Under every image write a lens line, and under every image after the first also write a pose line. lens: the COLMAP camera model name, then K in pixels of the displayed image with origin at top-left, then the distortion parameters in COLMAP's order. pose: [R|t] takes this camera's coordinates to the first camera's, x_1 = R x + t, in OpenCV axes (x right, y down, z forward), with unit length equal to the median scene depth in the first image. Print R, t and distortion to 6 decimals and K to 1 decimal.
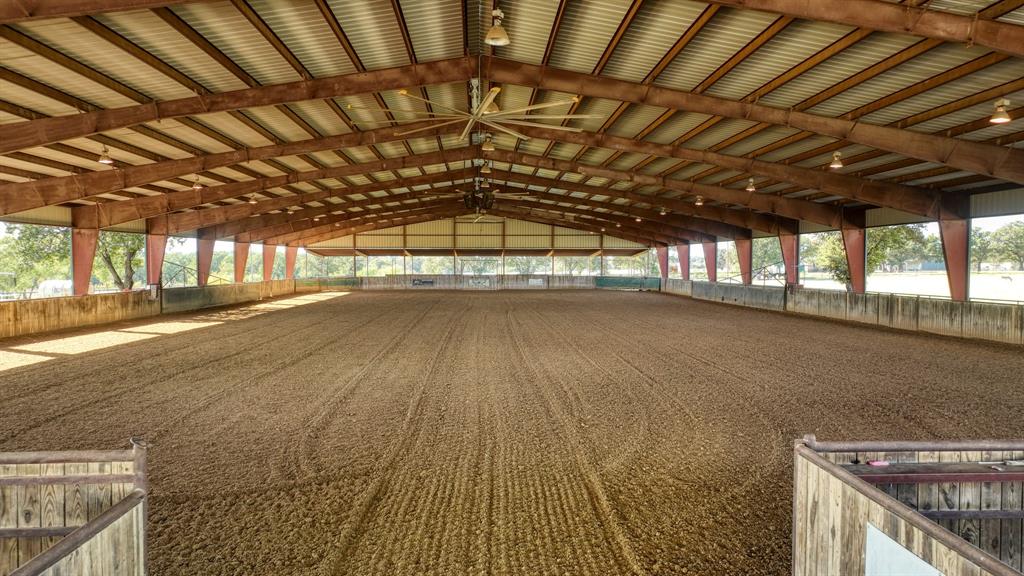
lens RADIAL K [[722.5, 0, 511.2], [0, 722.5, 286.6], [0, 0, 1]] dist [0.004072, 0.010448]
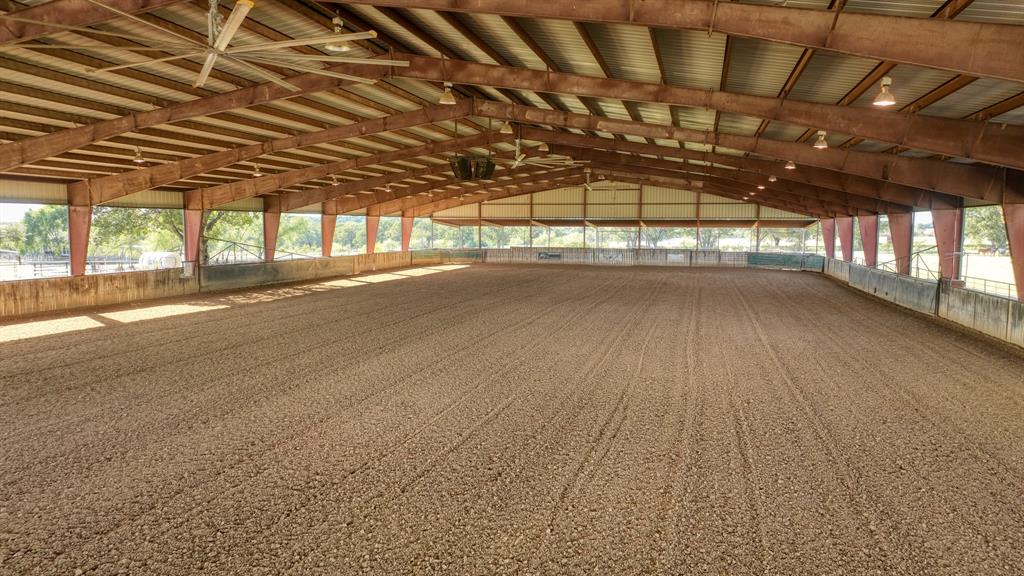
lens RADIAL K [[722.5, 0, 510.4], [0, 722.5, 292.4], [0, 0, 1]] dist [0.004072, 0.010448]
pose [[0.954040, 0.033383, -0.297813, 0.167837], [-0.015968, 0.998027, 0.060720, -0.023232], [0.299252, -0.053174, 0.952691, 0.175521]]
